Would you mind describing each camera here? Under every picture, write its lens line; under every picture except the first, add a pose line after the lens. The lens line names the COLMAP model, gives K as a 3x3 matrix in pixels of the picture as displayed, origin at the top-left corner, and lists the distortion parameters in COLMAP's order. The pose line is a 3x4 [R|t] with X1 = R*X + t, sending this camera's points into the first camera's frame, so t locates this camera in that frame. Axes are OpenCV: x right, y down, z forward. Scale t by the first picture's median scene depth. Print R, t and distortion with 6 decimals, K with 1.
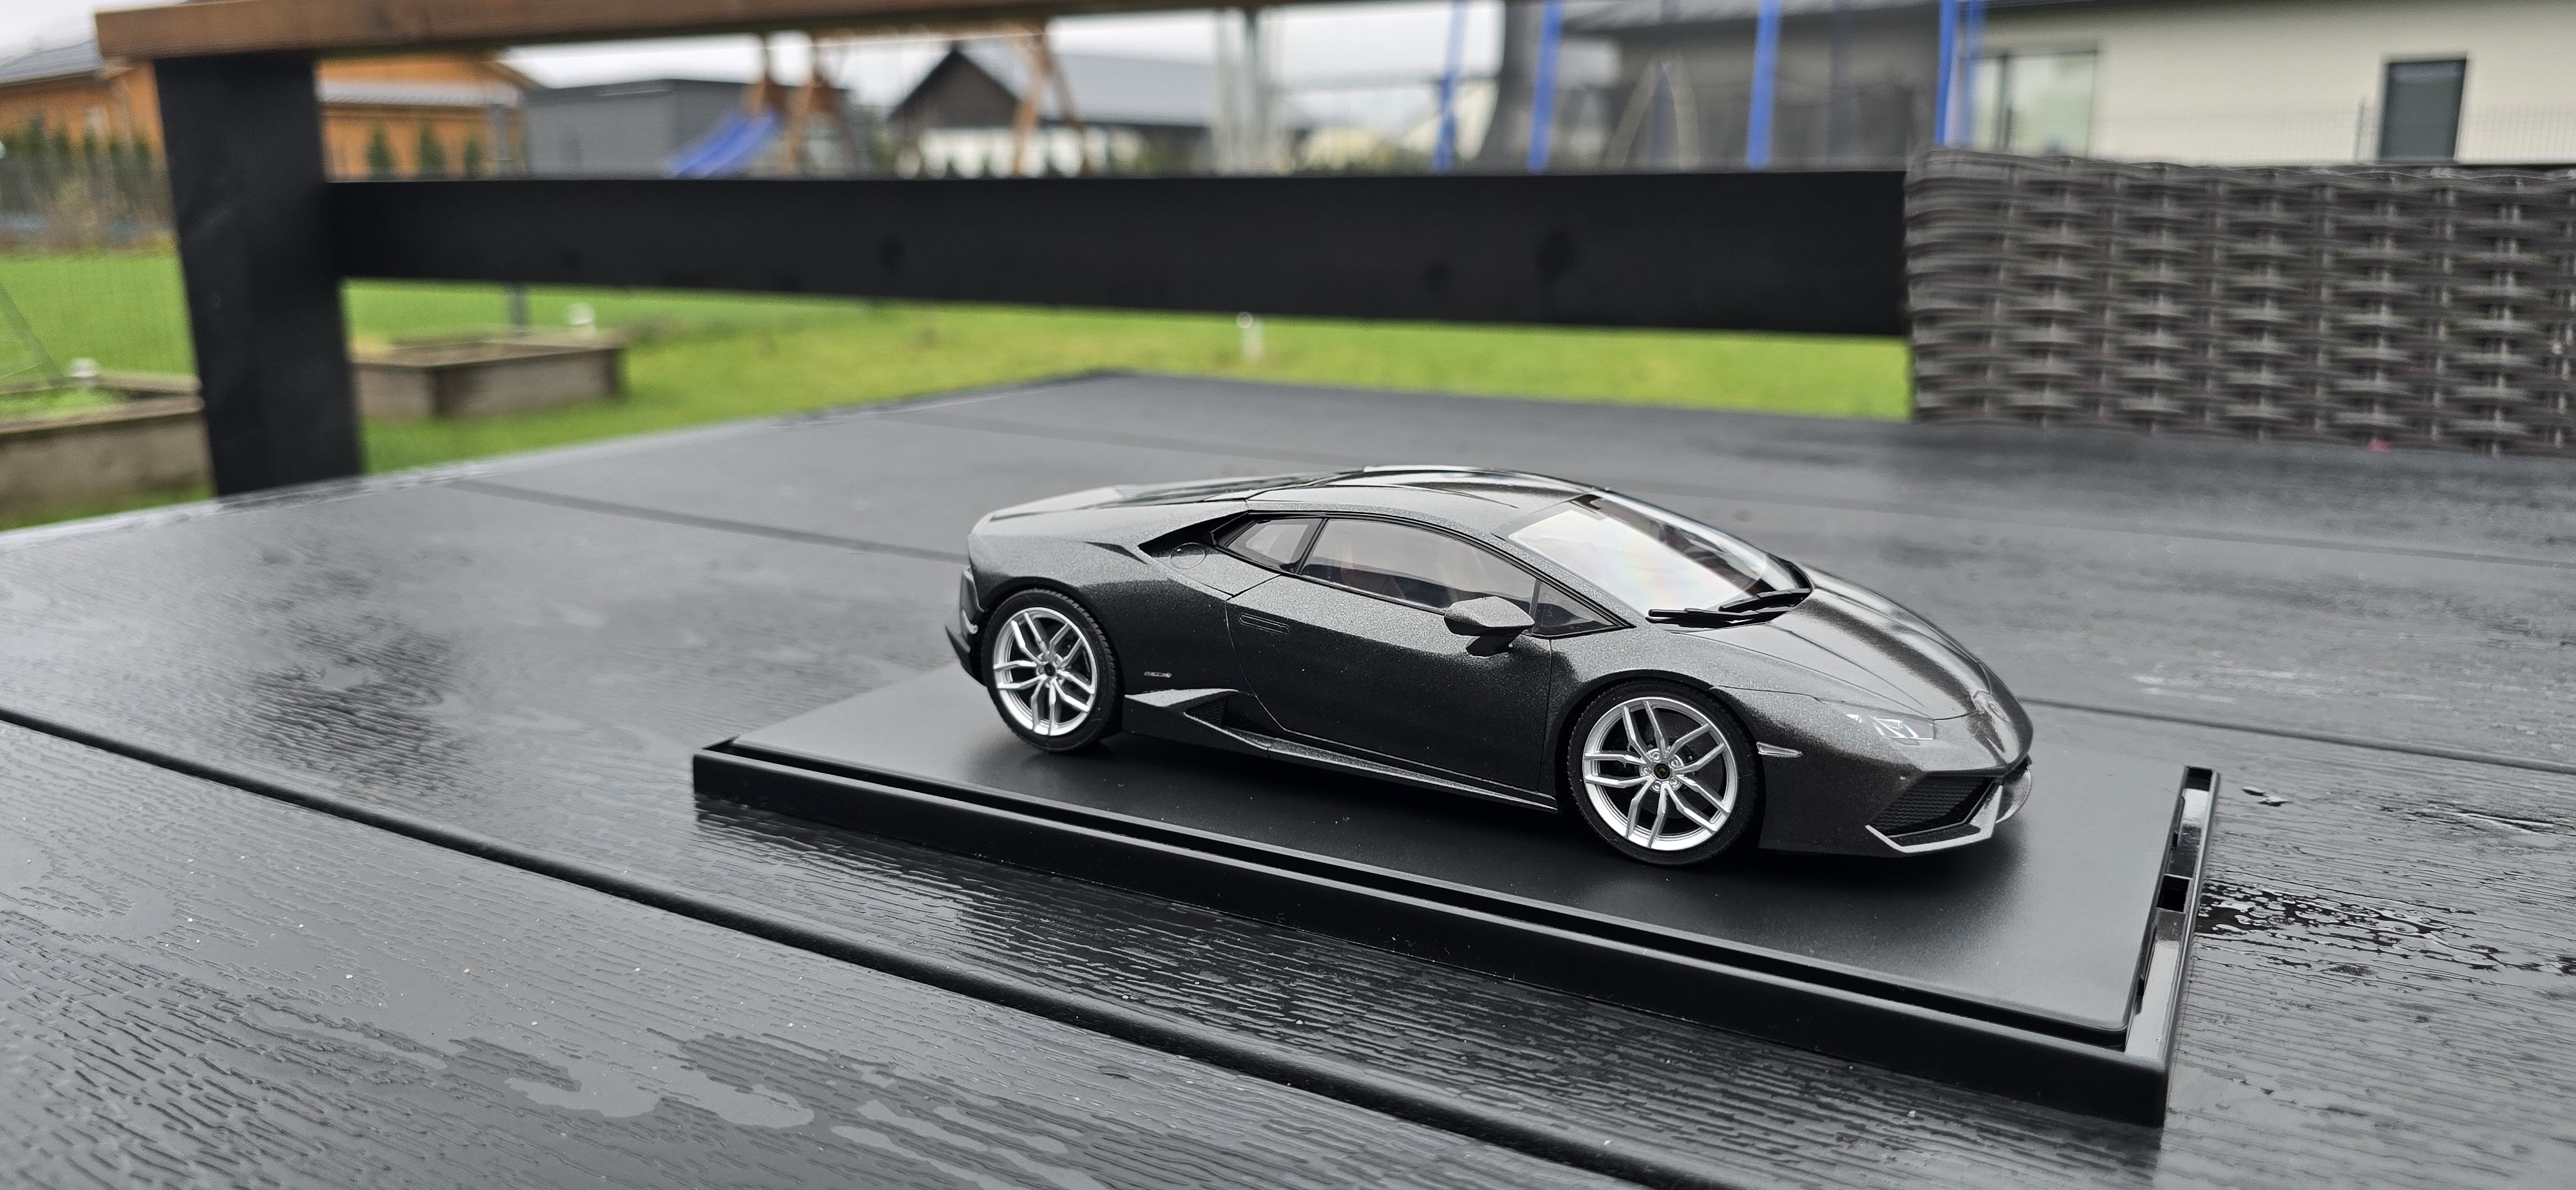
lens RADIAL K [[1771.8, 0, 1288.0], [0, 1771.8, 595.0], [0, 0, 1]] dist [0.011434, -0.040657]
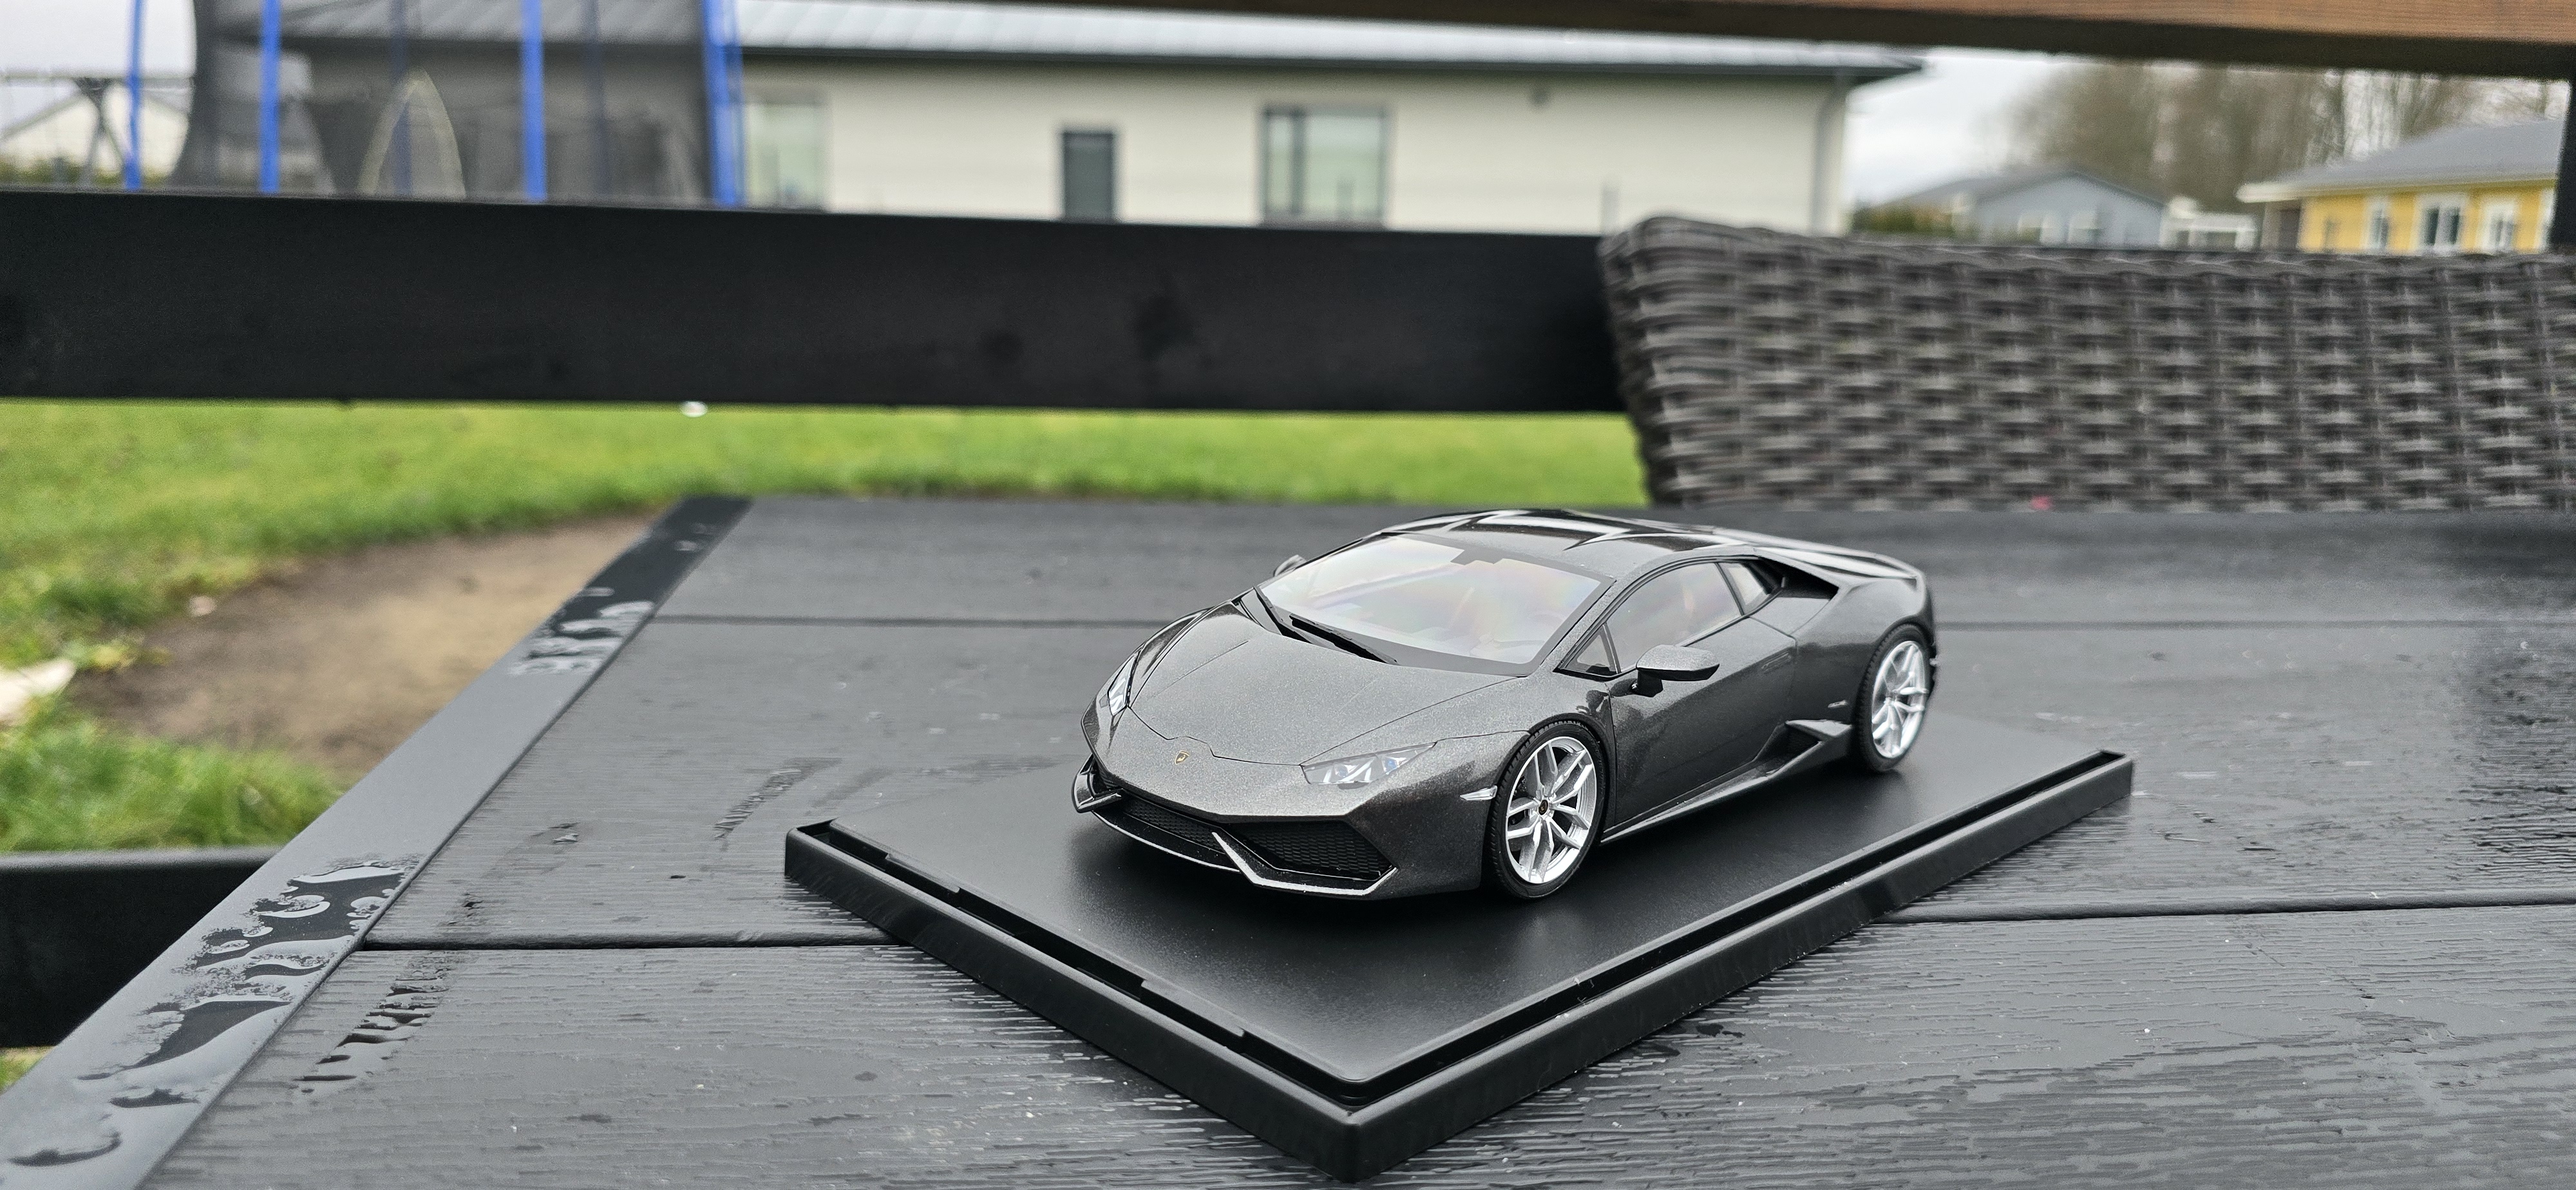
lens RADIAL K [[1757.0, 0, 1288.0], [0, 1757.0, 595.0], [0, 0, 1]] dist [0.057040, -0.090838]
pose [[0.771000, -0.099903, 0.628950, -0.210746], [0.113235, 0.993387, 0.018982, -0.048307], [-0.626687, 0.056584, 0.777214, 0.214037]]
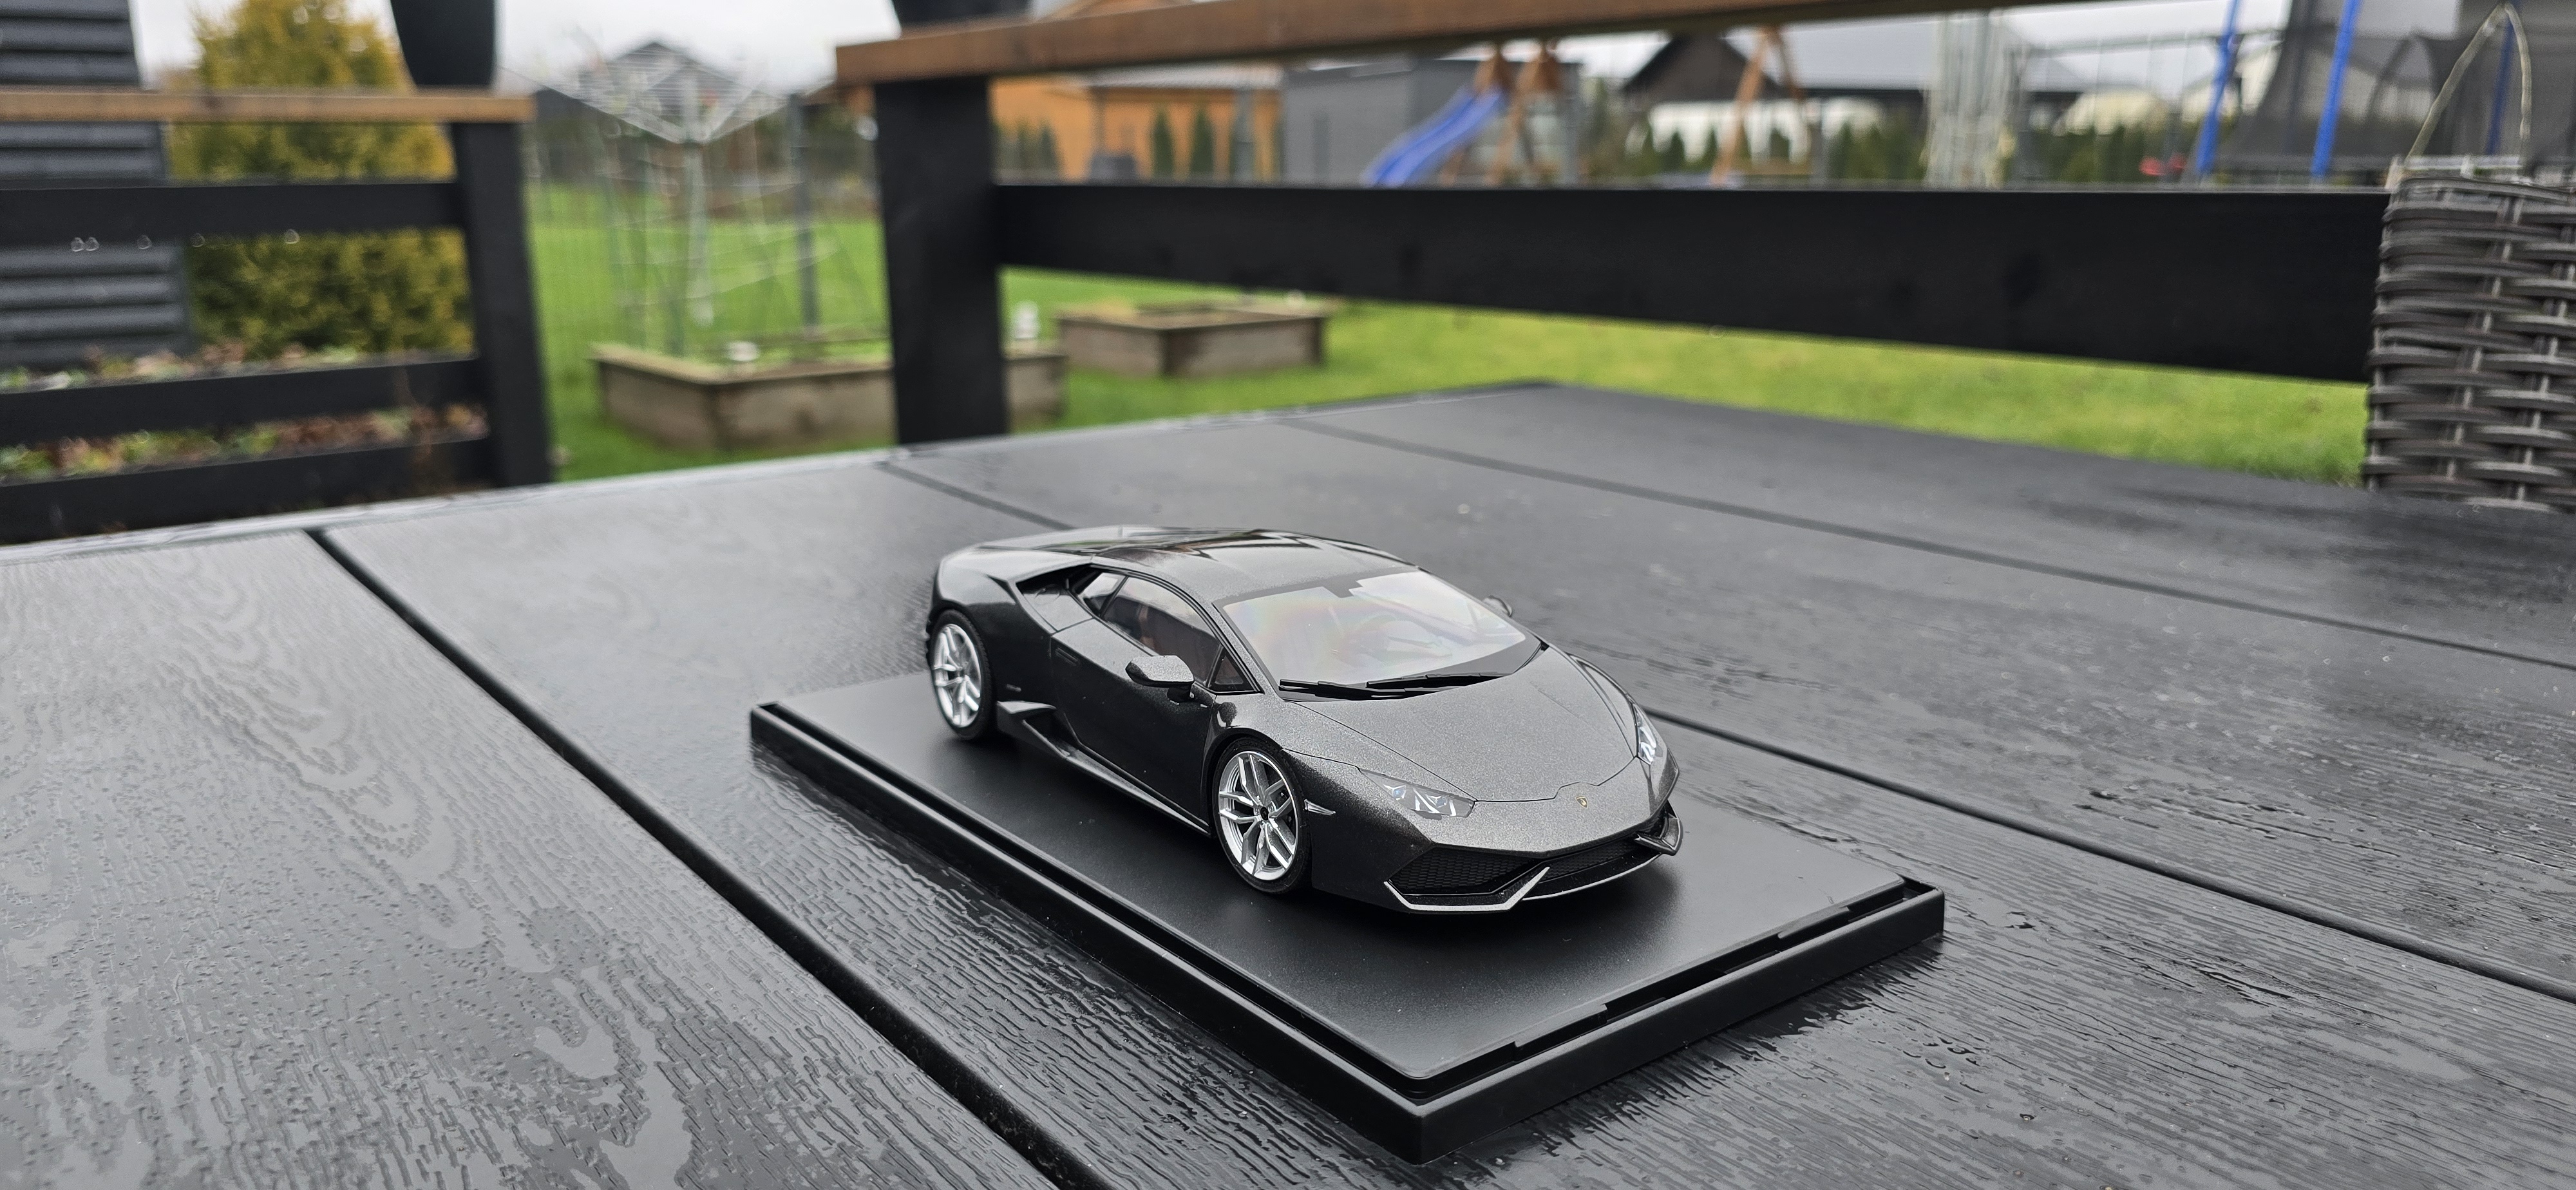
lens RADIAL K [[1757.0, 0, 1288.0], [0, 1757.0, 595.0], [0, 0, 1]] dist [0.057040, -0.090838]
pose [[0.924179, 0.086763, -0.371974, 0.100138], [-0.081019, 0.996228, 0.031076, -0.013351], [0.373268, 0.001417, 0.927723, -0.016054]]
